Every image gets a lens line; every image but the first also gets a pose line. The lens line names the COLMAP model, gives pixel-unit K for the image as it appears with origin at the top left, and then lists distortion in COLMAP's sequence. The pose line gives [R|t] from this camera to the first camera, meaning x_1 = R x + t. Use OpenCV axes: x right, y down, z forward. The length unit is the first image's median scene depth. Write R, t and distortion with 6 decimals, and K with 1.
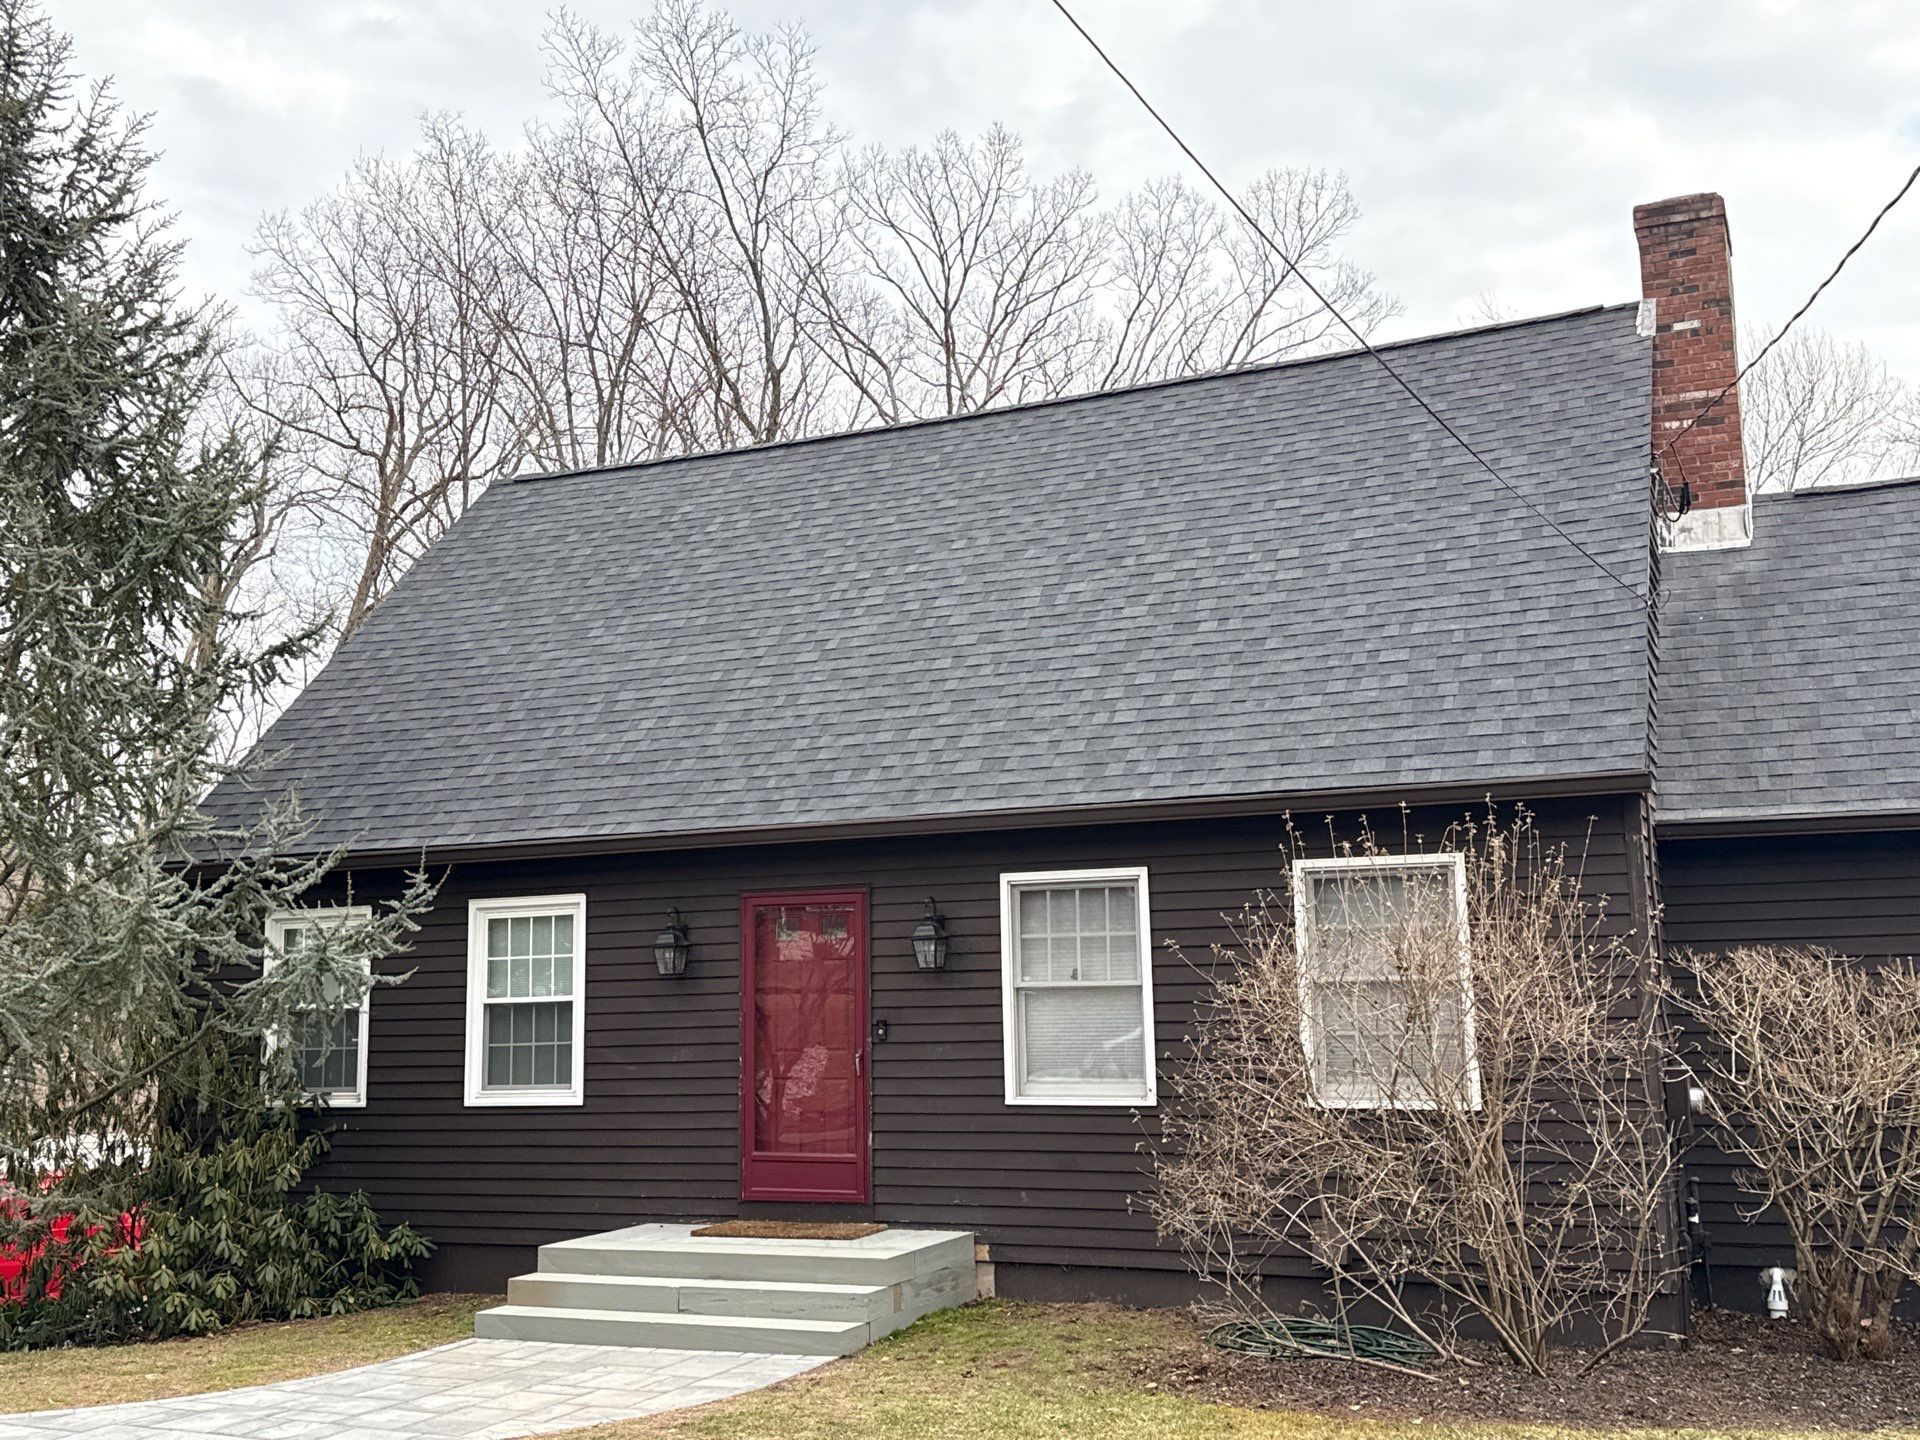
lens RADIAL K [[1926.5, 0, 923.1], [0, 1926.5, 727.7], [0, 0, 1]] dist [0.159315, -0.361196]
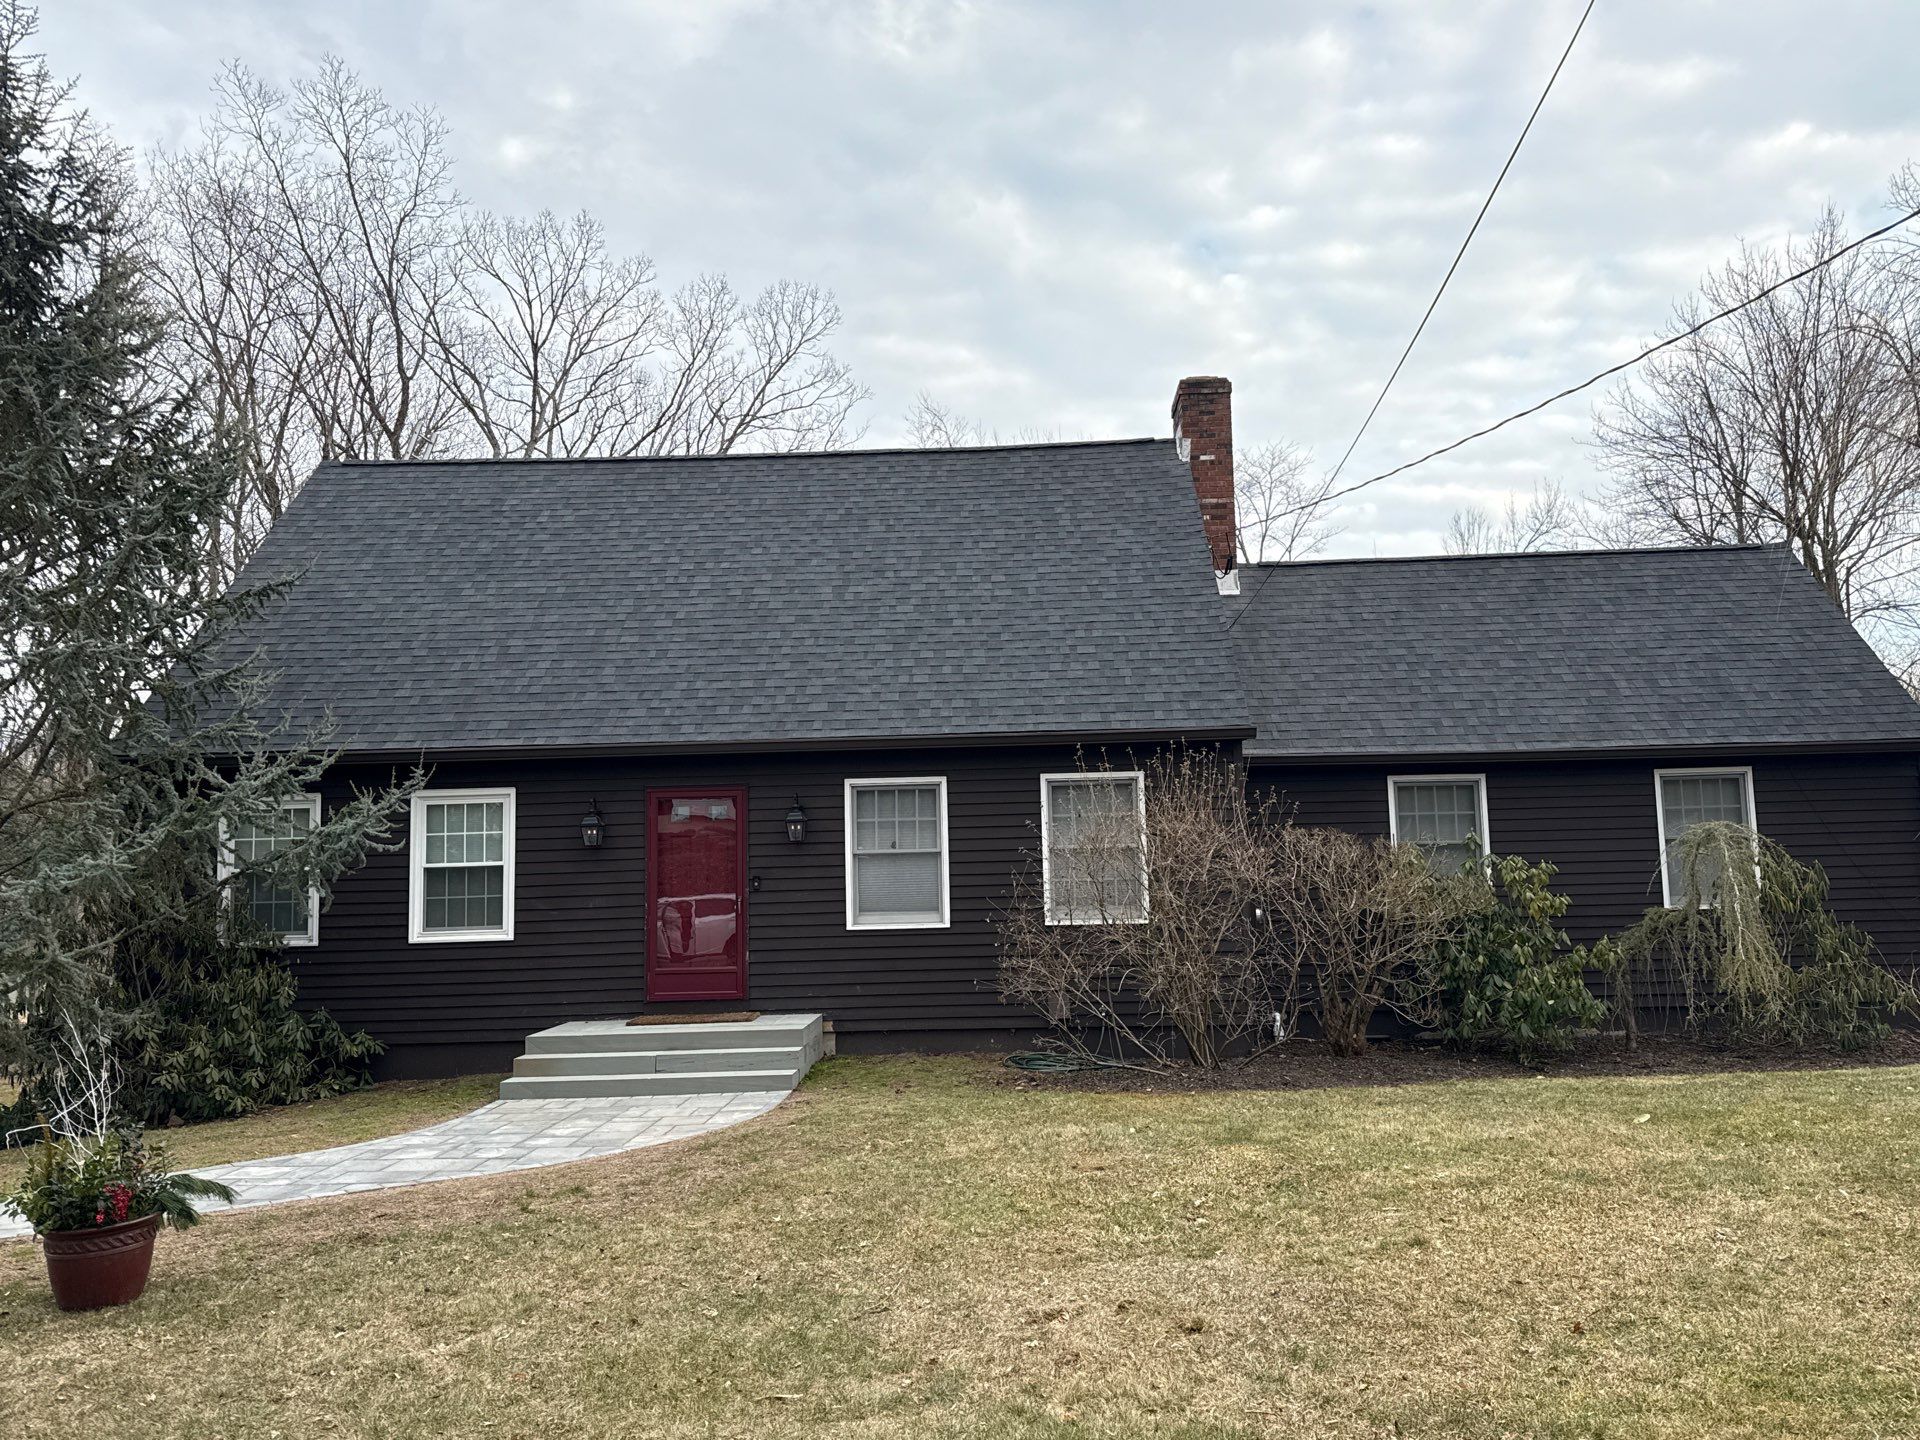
lens RADIAL K [[1449.5, 0, 968.1], [0, 1449.5, 728.0], [0, 0, 1]] dist [0.129274, -0.250084]
pose [[0.922352, 0.035249, 0.384740, -0.280515], [-0.048124, 0.998556, 0.023883, 0.003654], [-0.383343, -0.040544, 0.922716, -0.075578]]
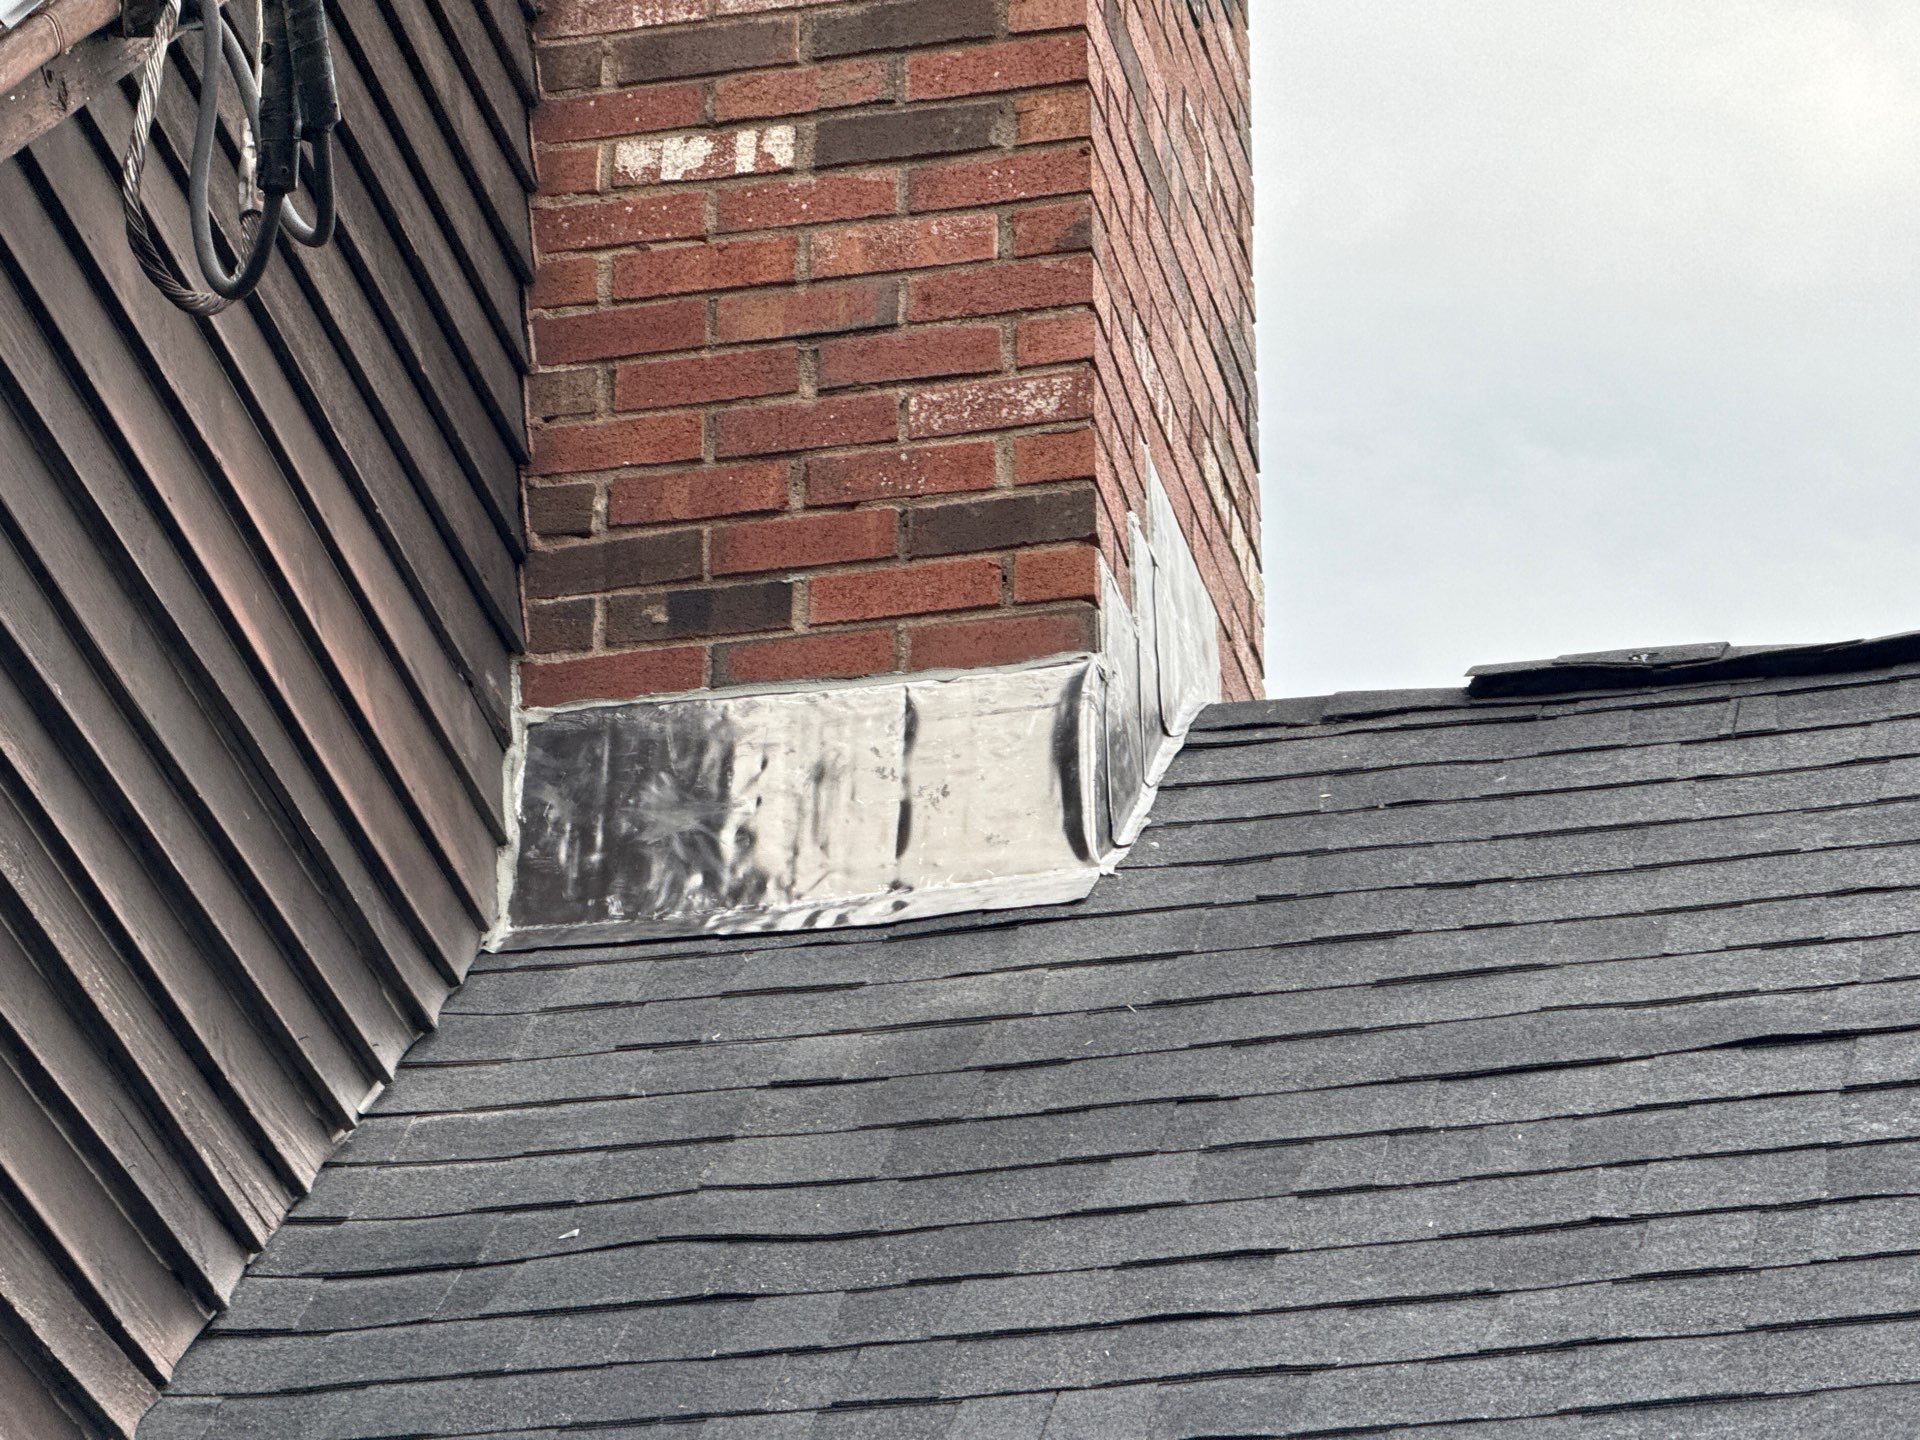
lens RADIAL K [[7333.8, 0, 960.0], [0, 7333.8, 720.0], [0, 0, 1]] dist [-0.114440, -0.472647]
pose [[0.977455, 0.116667, 0.175984, 0.332054], [-0.045779, 0.930755, -0.362767, 0.081966], [-0.206121, 0.346532, 0.915112, 0.548425]]
